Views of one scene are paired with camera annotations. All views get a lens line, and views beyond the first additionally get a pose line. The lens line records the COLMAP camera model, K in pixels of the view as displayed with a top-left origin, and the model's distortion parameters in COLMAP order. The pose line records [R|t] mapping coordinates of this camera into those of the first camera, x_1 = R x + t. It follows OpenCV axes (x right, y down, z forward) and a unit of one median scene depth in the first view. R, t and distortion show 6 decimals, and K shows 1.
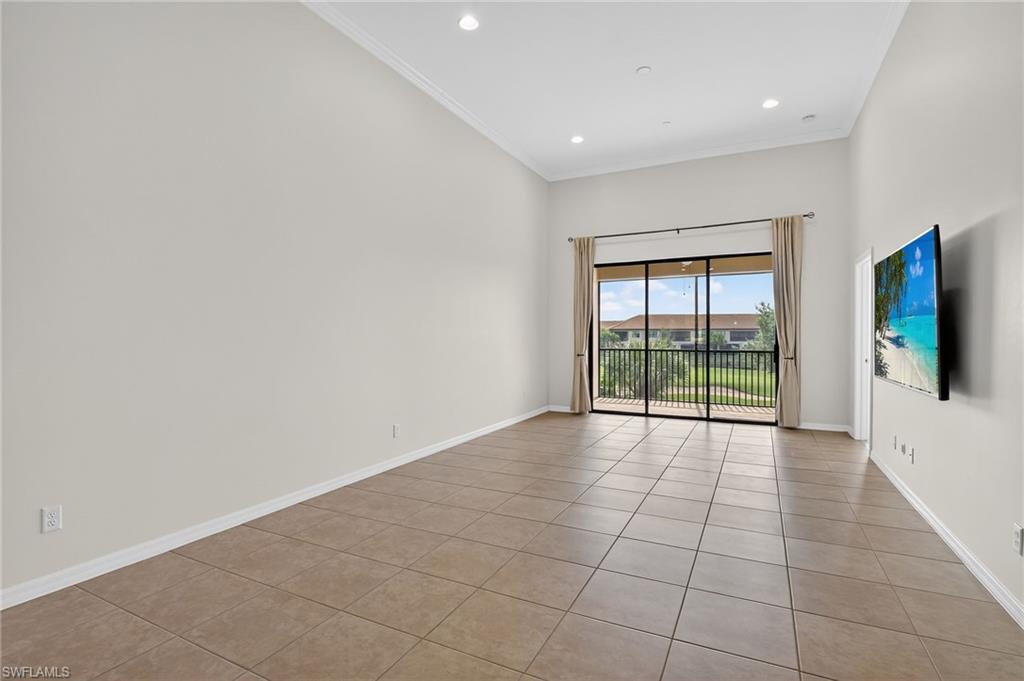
lens RADIAL K [[493.1, 0, 510.9], [0, 493.1, 343.3], [0, 0, 1]] dist [-0.008826, -0.006448]
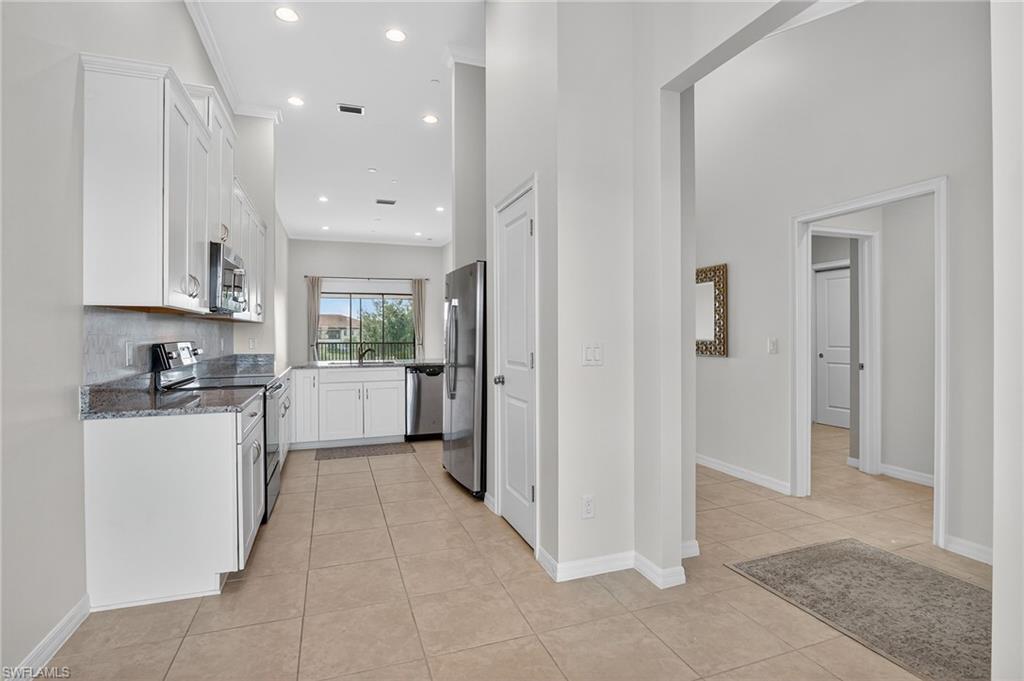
lens RADIAL K [[493.1, 0, 503.2], [0, 493.1, 334.3], [0, 0, 1]] dist [-0.008826, -0.006448]
pose [[0.696129, -0.002267, 0.717913, -0.688744], [0.012994, 0.999871, -0.009443, 0.011360], [-0.717799, 0.015903, 0.696069, -0.721539]]
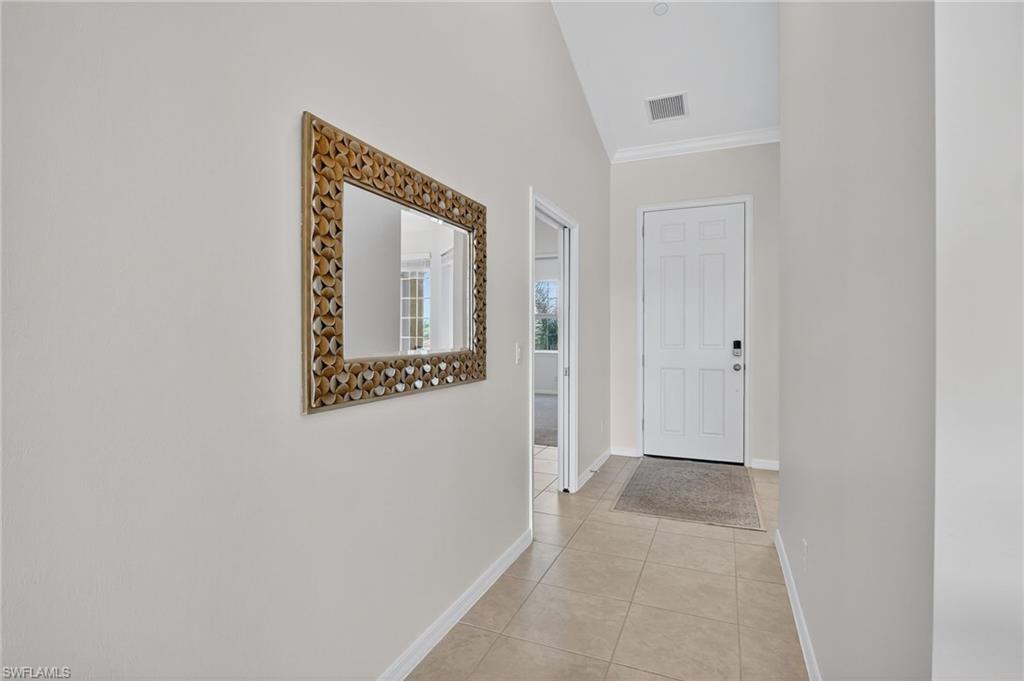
lens RADIAL K [[493.1, 0, 504.4], [0, 493.1, 337.0], [0, 0, 1]] dist [-0.008826, -0.006448]
pose [[-0.998710, 0.002535, -0.050720, -0.049355], [0.001438, 0.999765, 0.021650, 0.001168], [0.050763, 0.021550, -0.998478, -0.156978]]
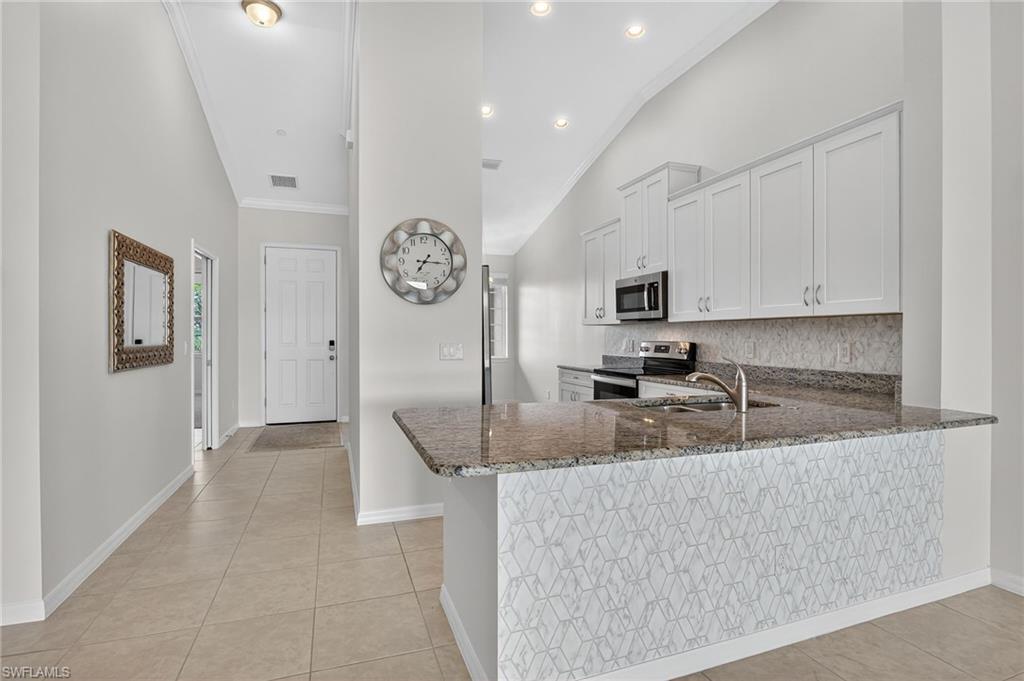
lens RADIAL K [[493.1, 0, 518.3], [0, 493.1, 340.3], [0, 0, 1]] dist [-0.008826, -0.006448]
pose [[-0.678929, 0.006201, -0.734178, 0.085796], [-0.011247, 0.999759, 0.018845, -0.002579], [0.734118, 0.021052, -0.678696, 0.163430]]
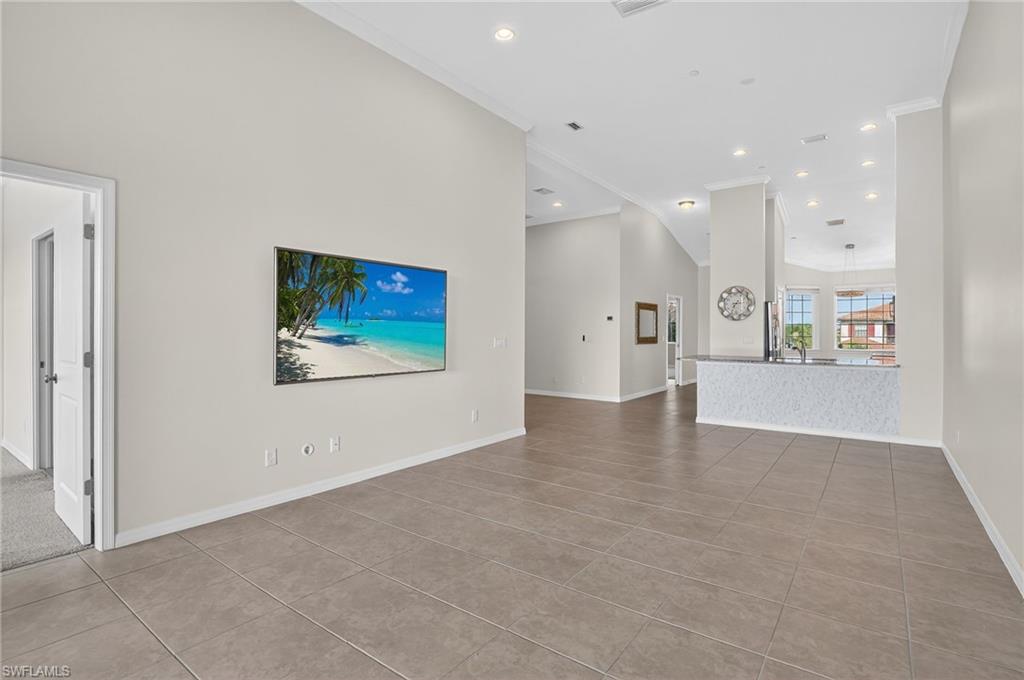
lens RADIAL K [[493.1, 0, 506.4], [0, 493.1, 328.7], [0, 0, 1]] dist [-0.008826, -0.006448]
pose [[-0.984198, 0.002859, 0.177050, 0.129881], [0.004132, 0.999968, 0.006822, -0.018602], [-0.177025, 0.007445, -0.984178, 1.036731]]
